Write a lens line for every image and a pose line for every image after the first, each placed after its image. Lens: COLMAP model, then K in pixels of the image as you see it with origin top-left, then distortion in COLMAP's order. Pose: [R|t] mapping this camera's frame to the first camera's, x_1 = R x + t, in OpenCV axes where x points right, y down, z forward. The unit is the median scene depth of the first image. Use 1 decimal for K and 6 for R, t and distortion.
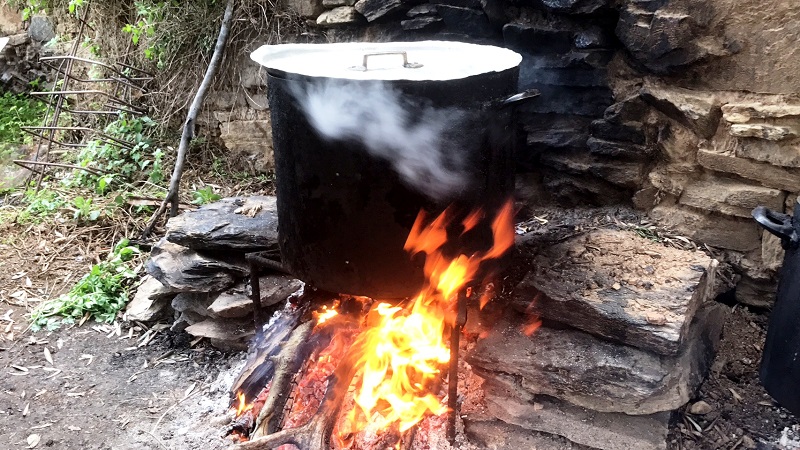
lens RADIAL K [[793.9, 0, 400.4], [0, 793.9, 219.3], [0, 0, 1]] dist [-0.009212, 0.000000]
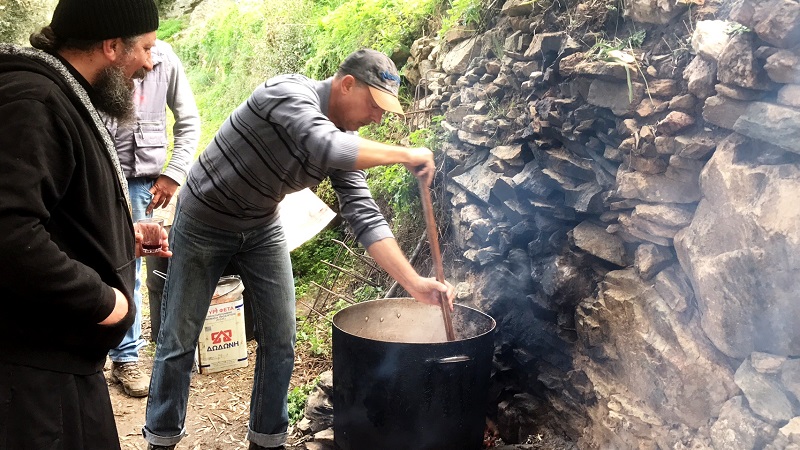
lens RADIAL K [[793.9, 0, 399.5], [0, 793.9, 229.2], [0, 0, 1]] dist [-0.009212, 0.000000]
pose [[0.840730, 0.142839, -0.522274, 0.732071], [-0.200515, 0.978130, -0.055267, -0.259392], [0.502958, 0.151188, 0.850985, -0.386919]]
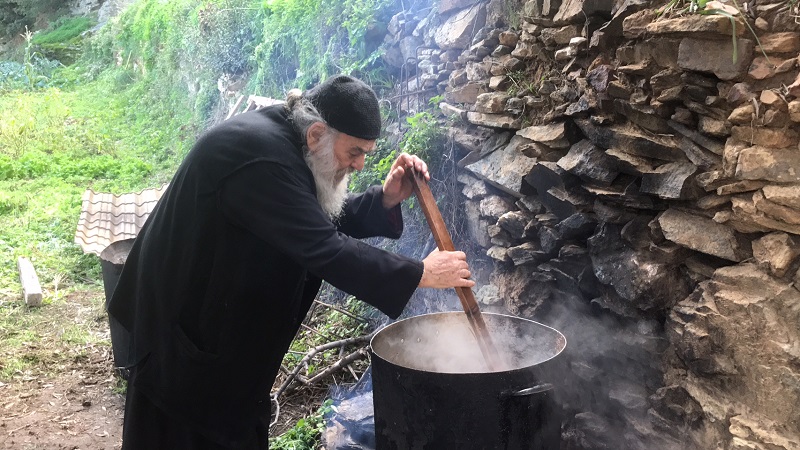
lens RADIAL K [[793.9, 0, 396.8], [0, 793.9, 218.1], [0, 0, 1]] dist [-0.009212, 0.000000]
pose [[0.893150, 0.087536, -0.441157, 0.427482], [-0.131578, 0.988818, -0.070183, -0.267278], [0.430081, 0.120731, 0.894681, -0.254624]]
